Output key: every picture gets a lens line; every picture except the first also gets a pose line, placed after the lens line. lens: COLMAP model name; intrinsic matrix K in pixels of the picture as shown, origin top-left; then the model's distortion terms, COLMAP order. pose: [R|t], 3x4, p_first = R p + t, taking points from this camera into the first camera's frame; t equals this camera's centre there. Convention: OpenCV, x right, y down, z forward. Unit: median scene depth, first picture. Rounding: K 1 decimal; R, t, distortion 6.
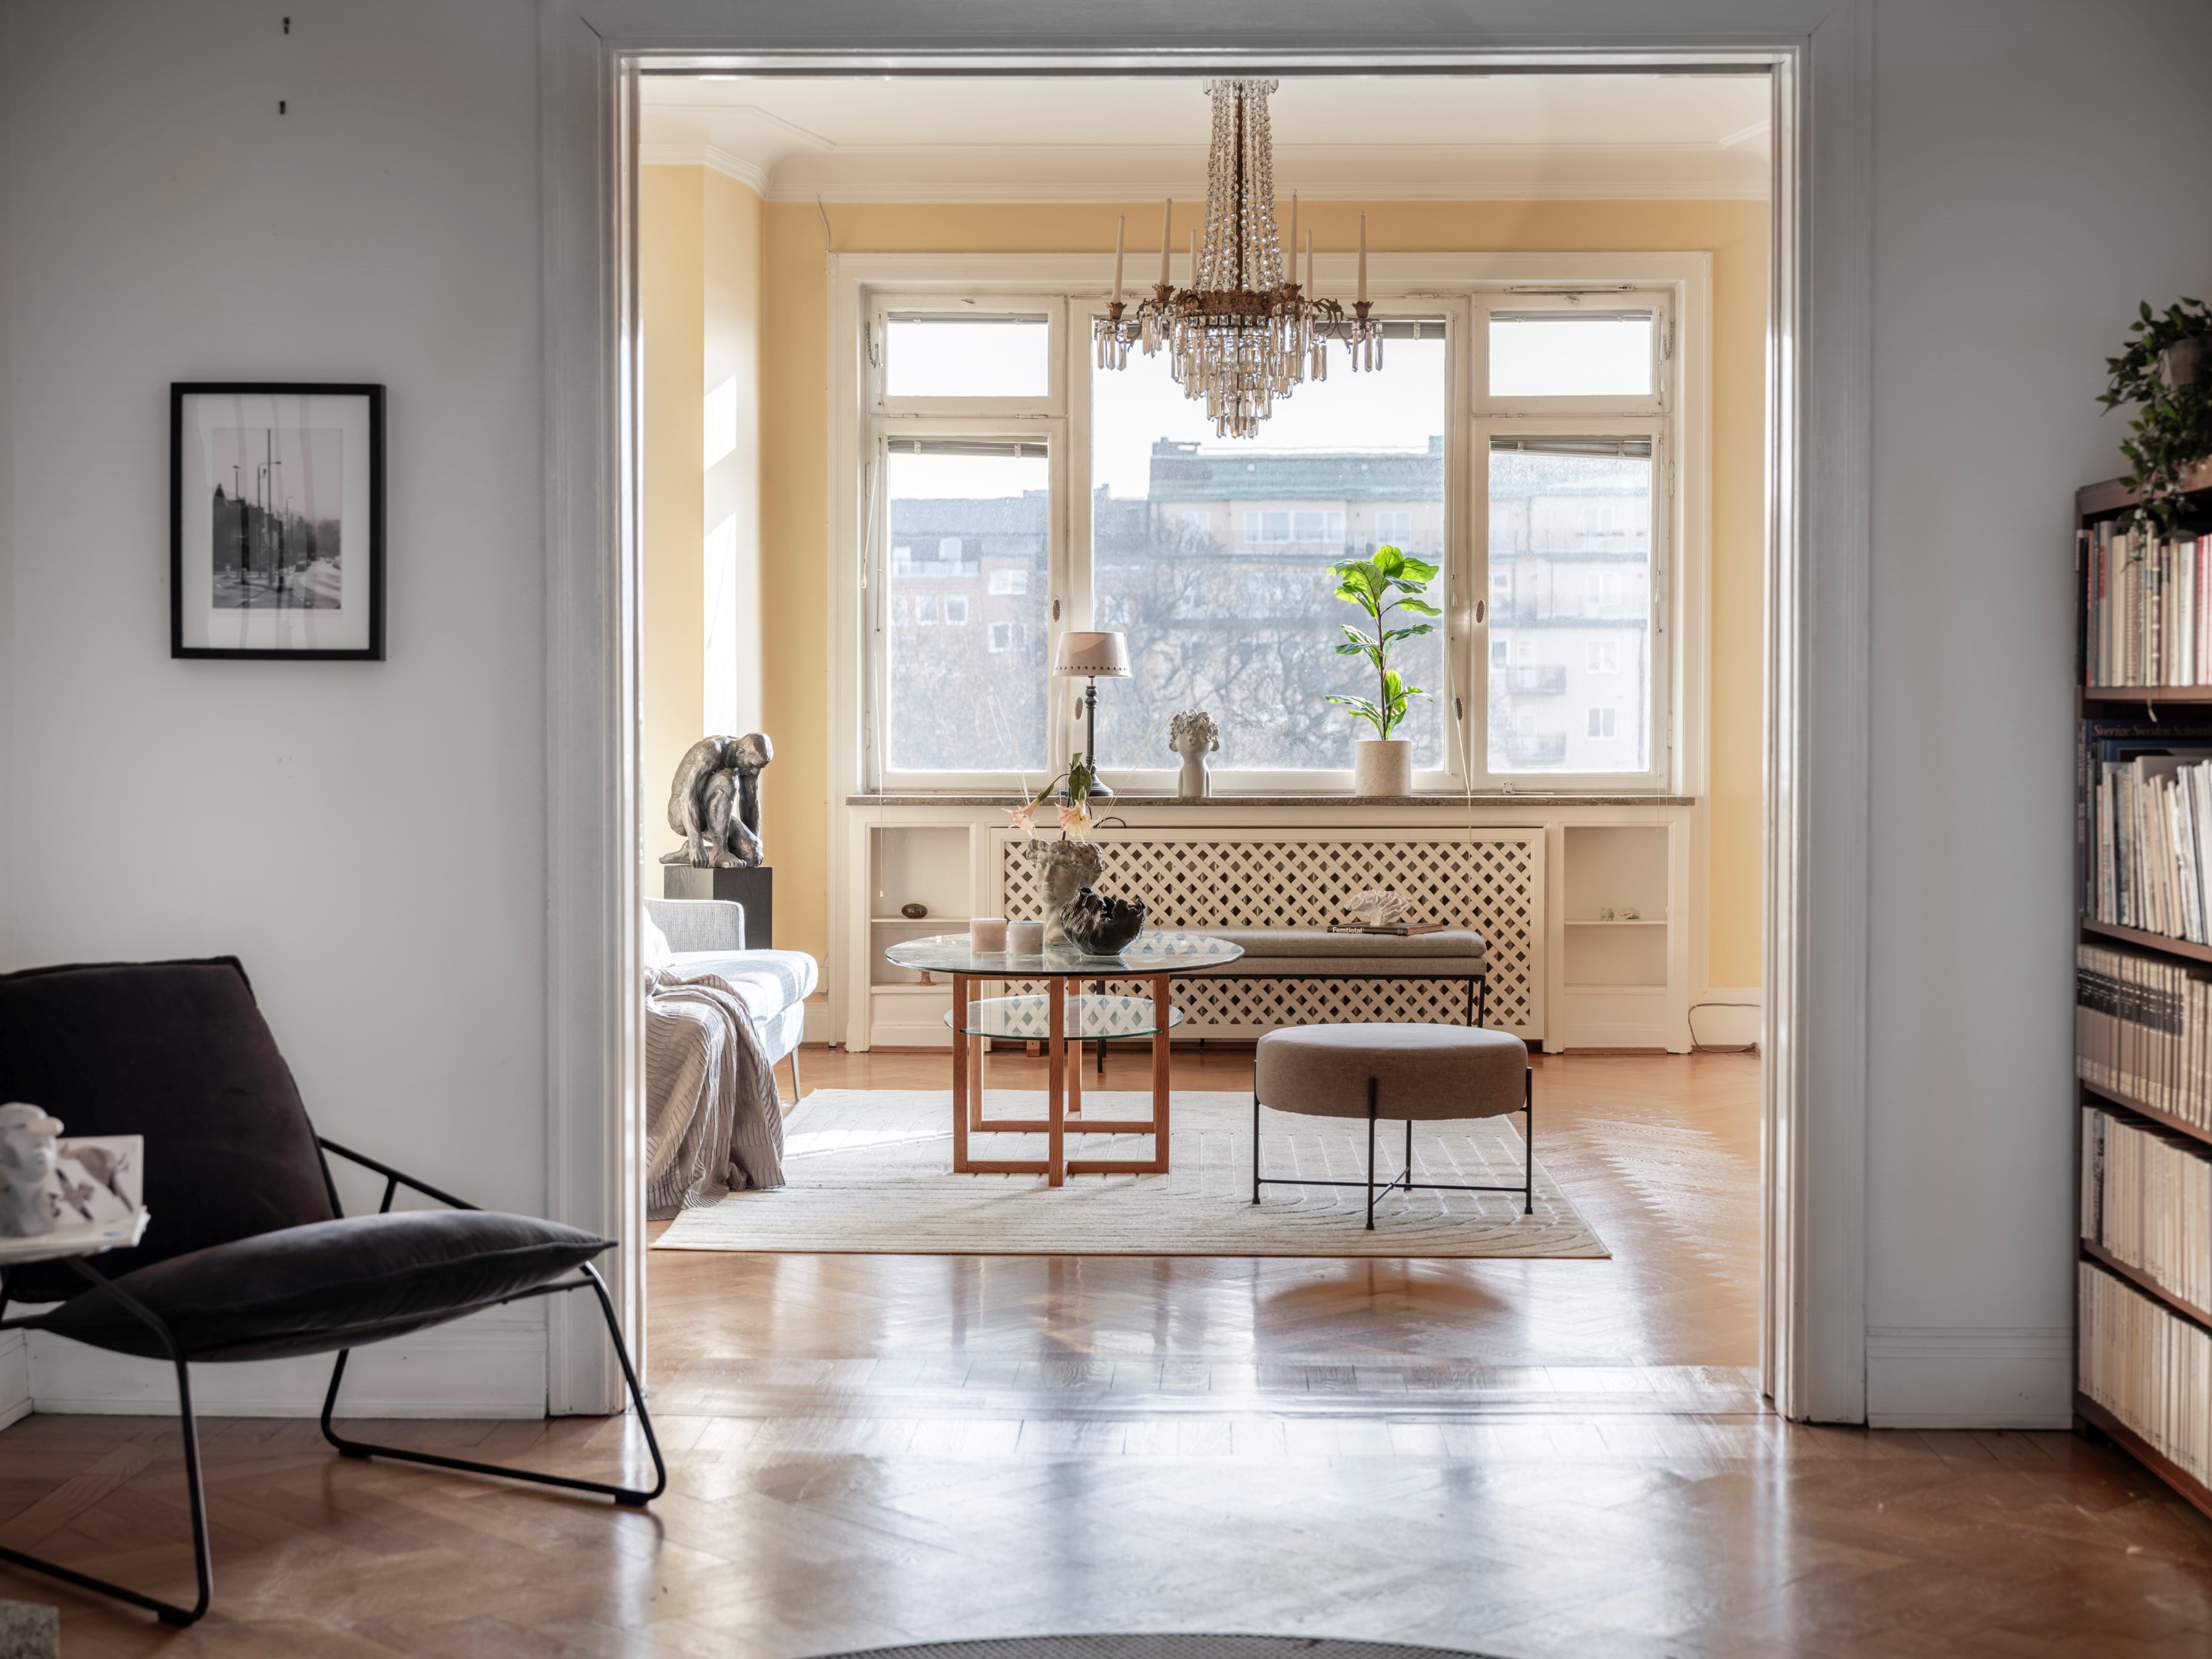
lens RADIAL K [[3299.6, 0, 1110.4], [0, 3299.6, 893.2], [0, 0, 1]] dist [0.024516, 0.021671]
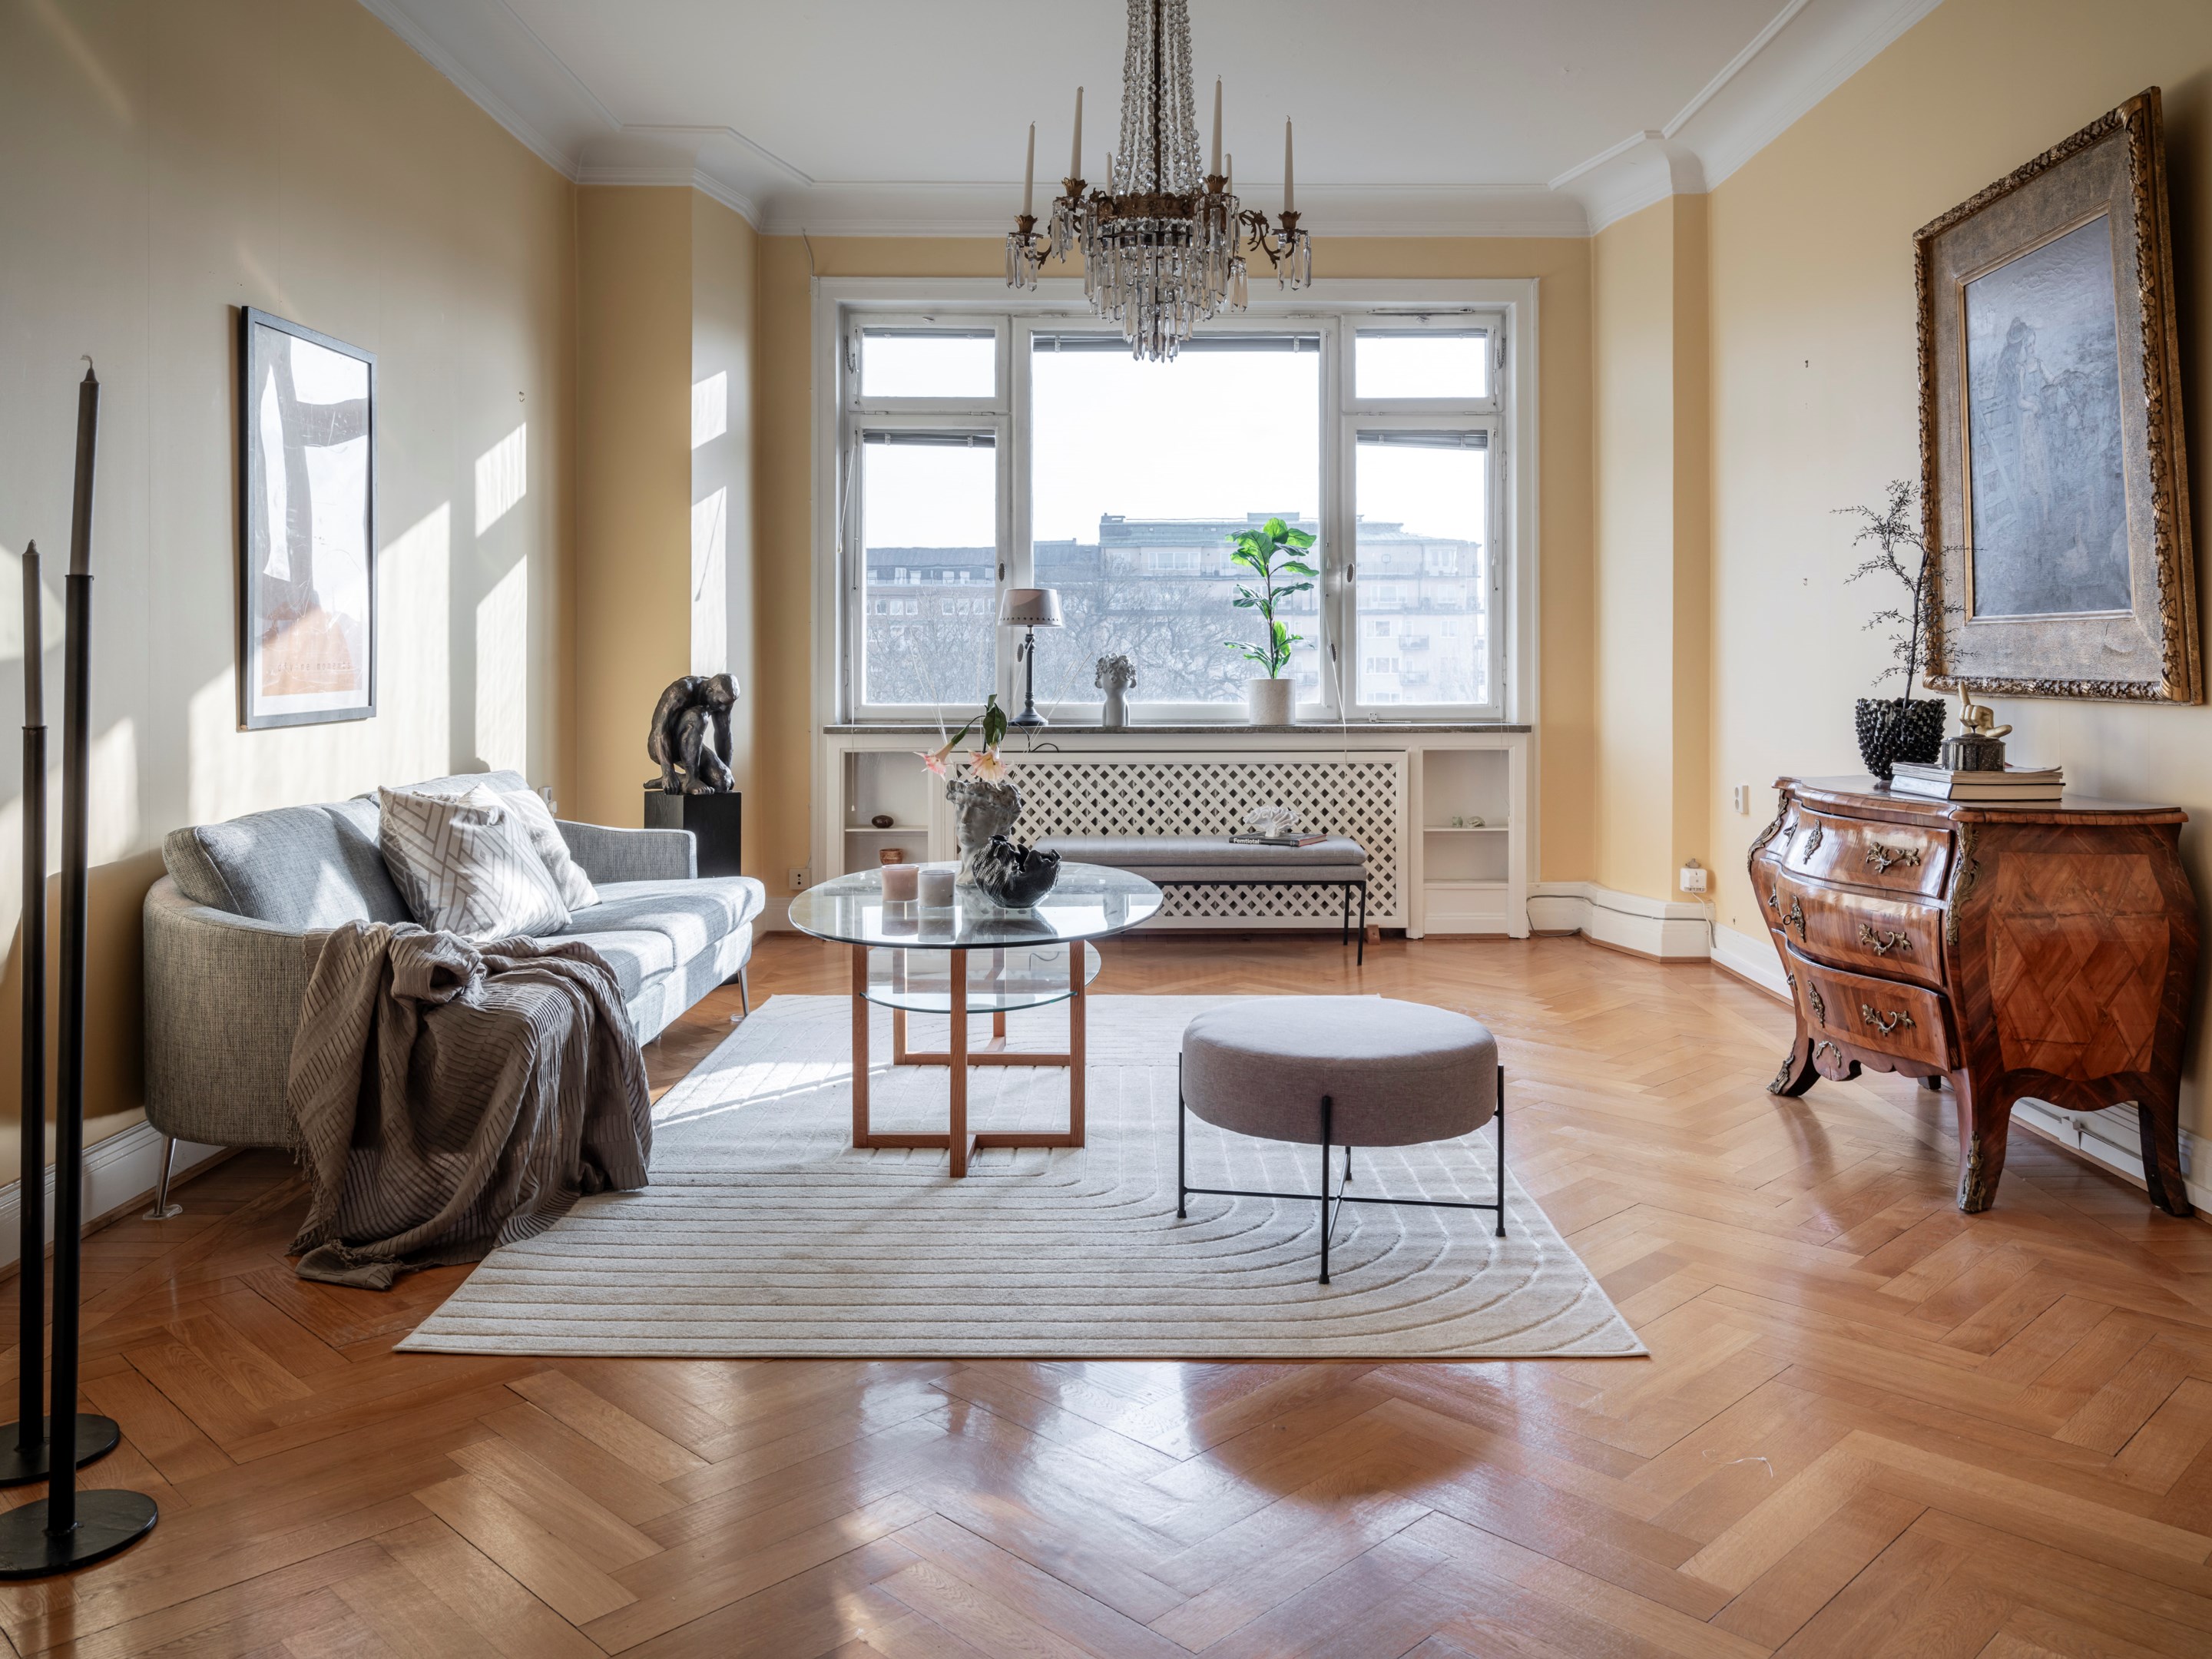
lens RADIAL K [[1620.7, 0, 1105.3], [0, 1620.7, 663.0], [0, 0, 1]] dist [-0.002755, -0.006840]
pose [[0.999892, -0.001297, 0.014636, 0.013032], [0.002075, 0.998578, -0.053270, -0.020683], [-0.014546, 0.053295, 0.998473, 0.410771]]
